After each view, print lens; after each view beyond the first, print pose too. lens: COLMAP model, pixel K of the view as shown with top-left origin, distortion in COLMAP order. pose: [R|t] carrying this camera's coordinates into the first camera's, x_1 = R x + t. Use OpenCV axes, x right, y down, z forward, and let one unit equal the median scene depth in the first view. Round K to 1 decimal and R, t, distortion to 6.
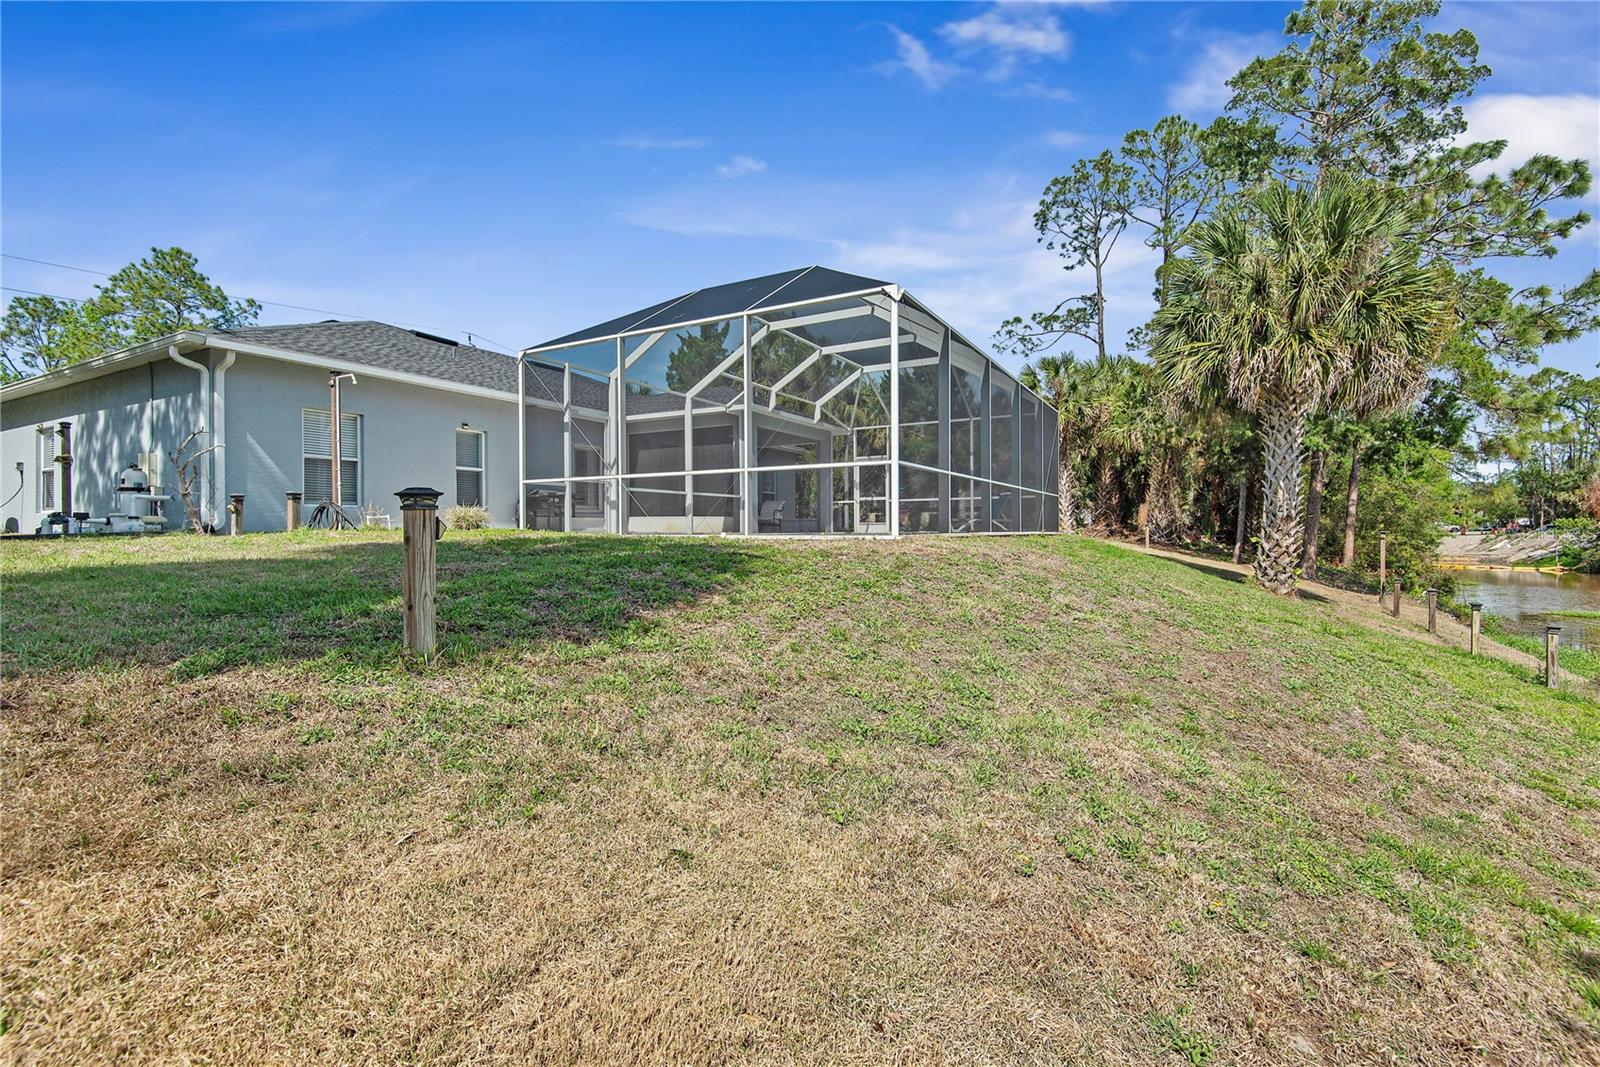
lens RADIAL K [[729.1, 0, 802.0], [0, 729.1, 531.8], [0, 0, 1]] dist [0.013340, -0.003583]
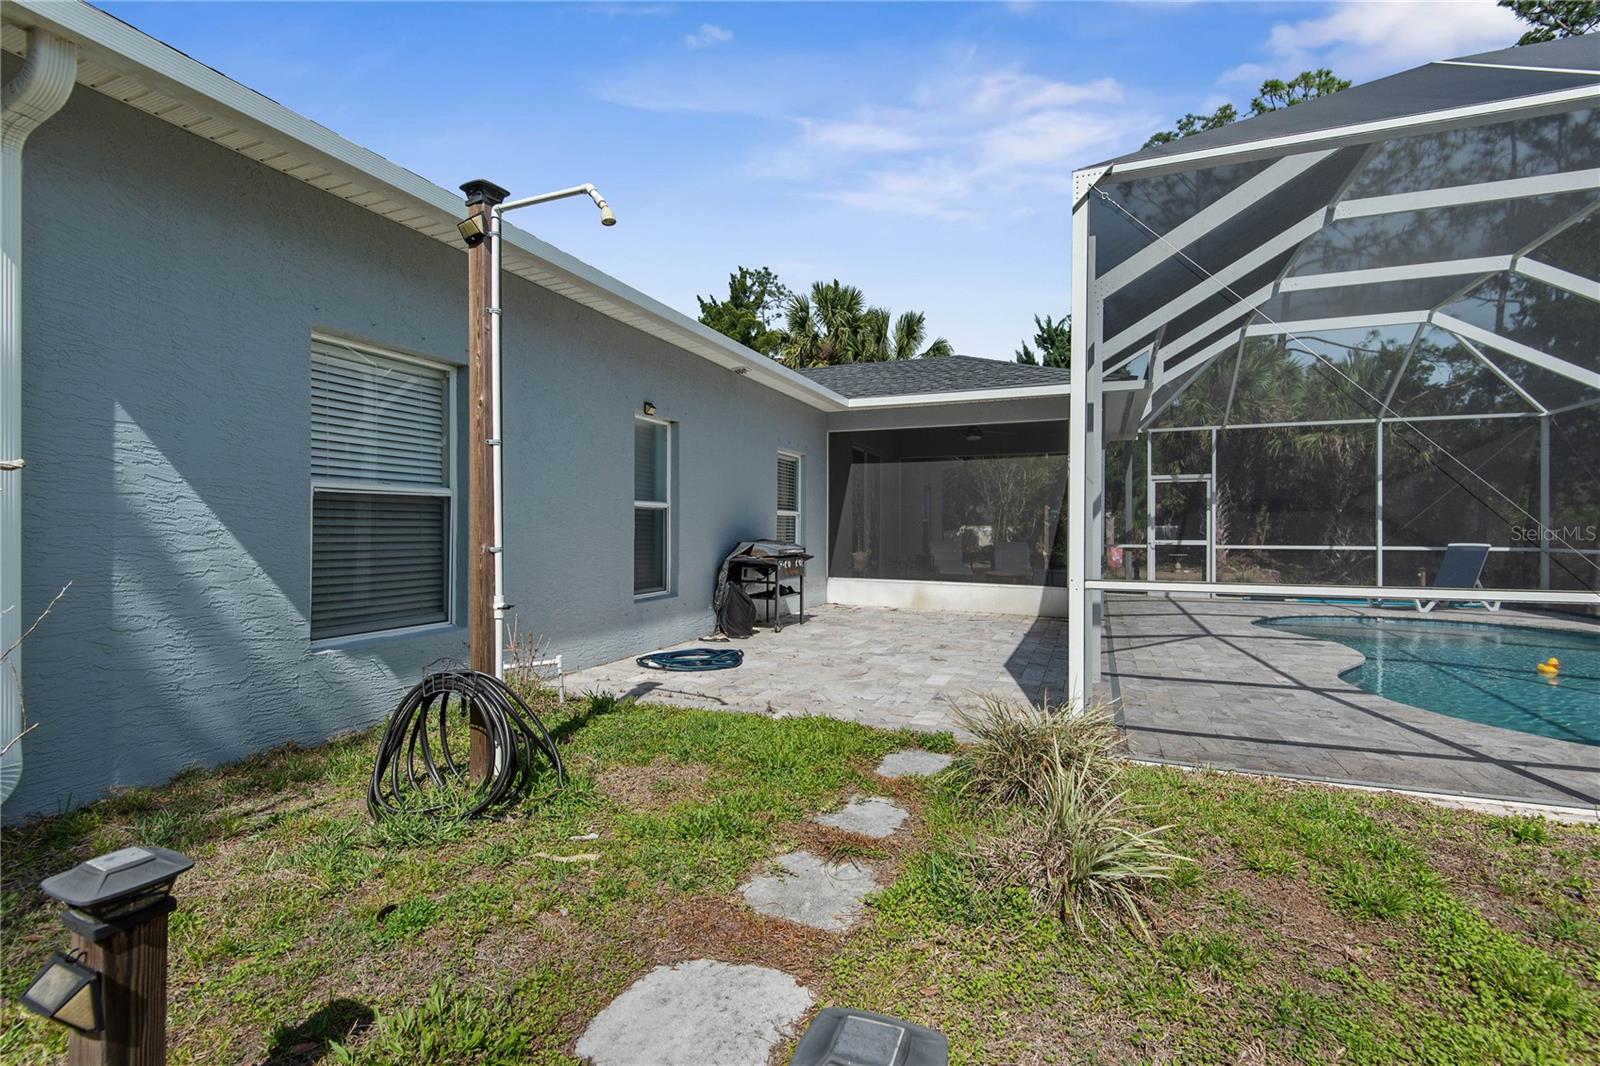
lens RADIAL K [[729.1, 0, 788.2], [0, 729.1, 528.3], [0, 0, 1]] dist [0.013340, -0.003583]
pose [[0.994291, 0.013485, 0.105850, -0.289862], [-0.012971, 0.999901, -0.005539, -0.048708], [-0.105914, 0.004134, 0.994367, 0.396730]]
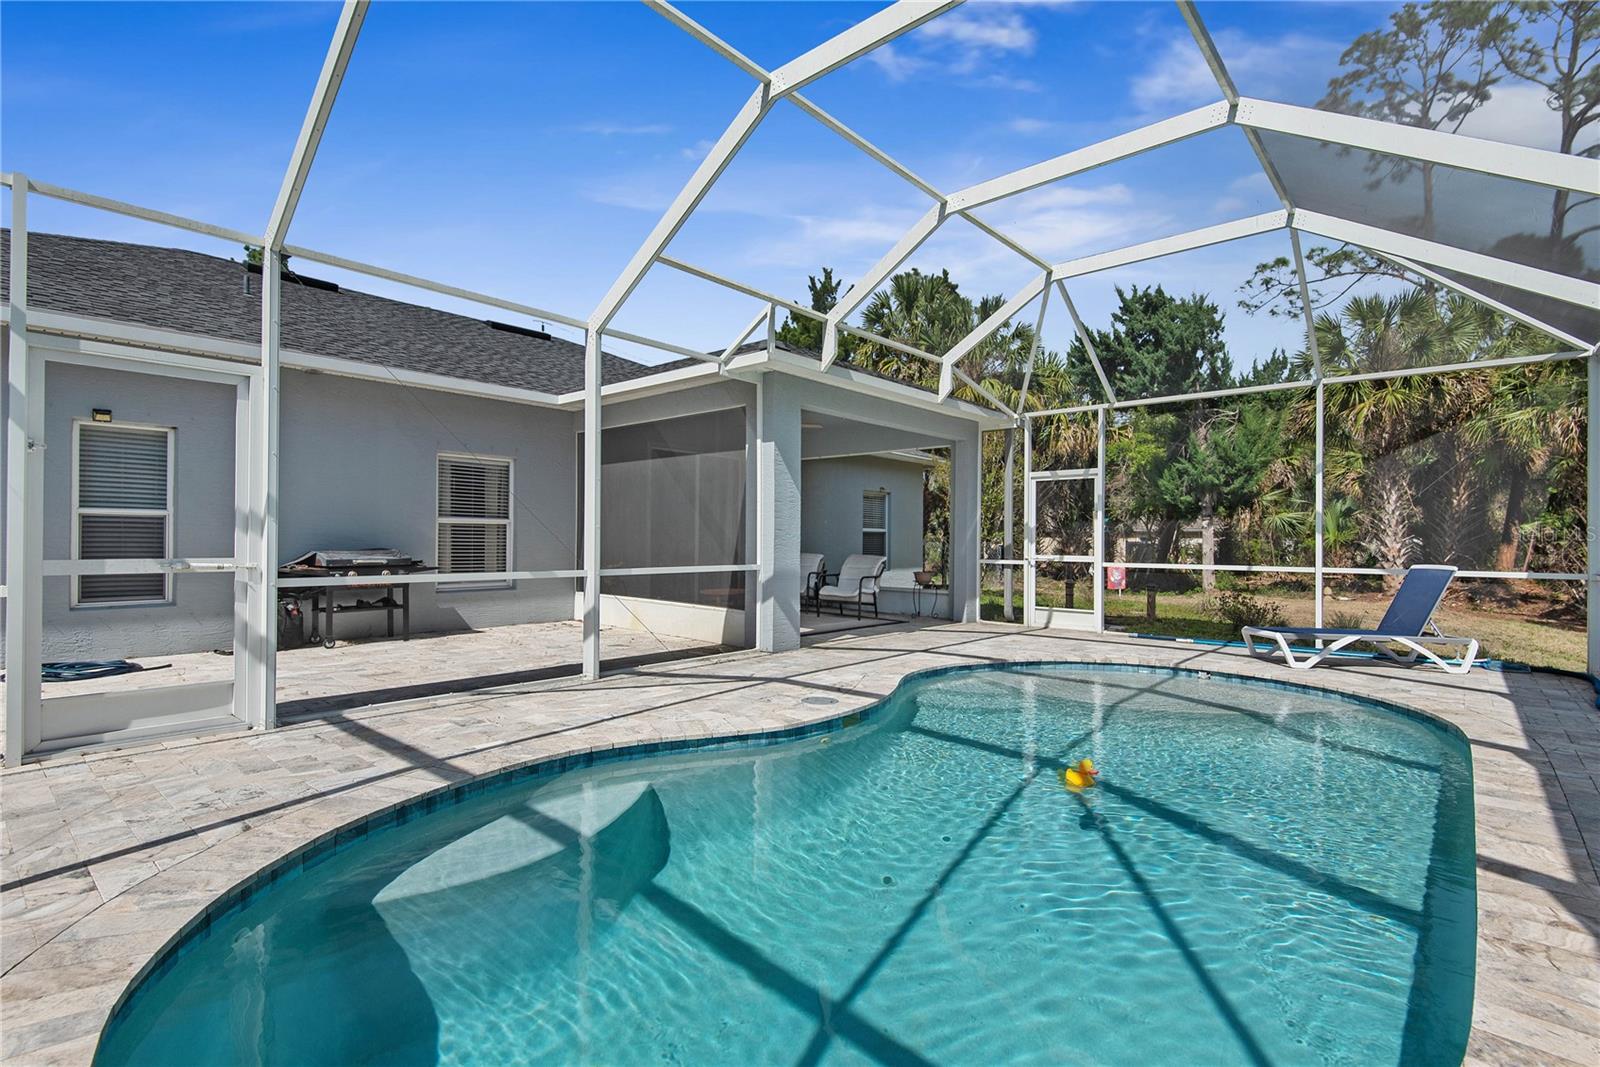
lens RADIAL K [[729.1, 0, 800.1], [0, 729.1, 533.6], [0, 0, 1]] dist [0.013340, -0.003583]
pose [[0.975898, 0.016885, -0.217572, 0.030068], [-0.018758, 0.999803, -0.006548, -0.054027], [0.217419, 0.010472, 0.976022, 0.470980]]
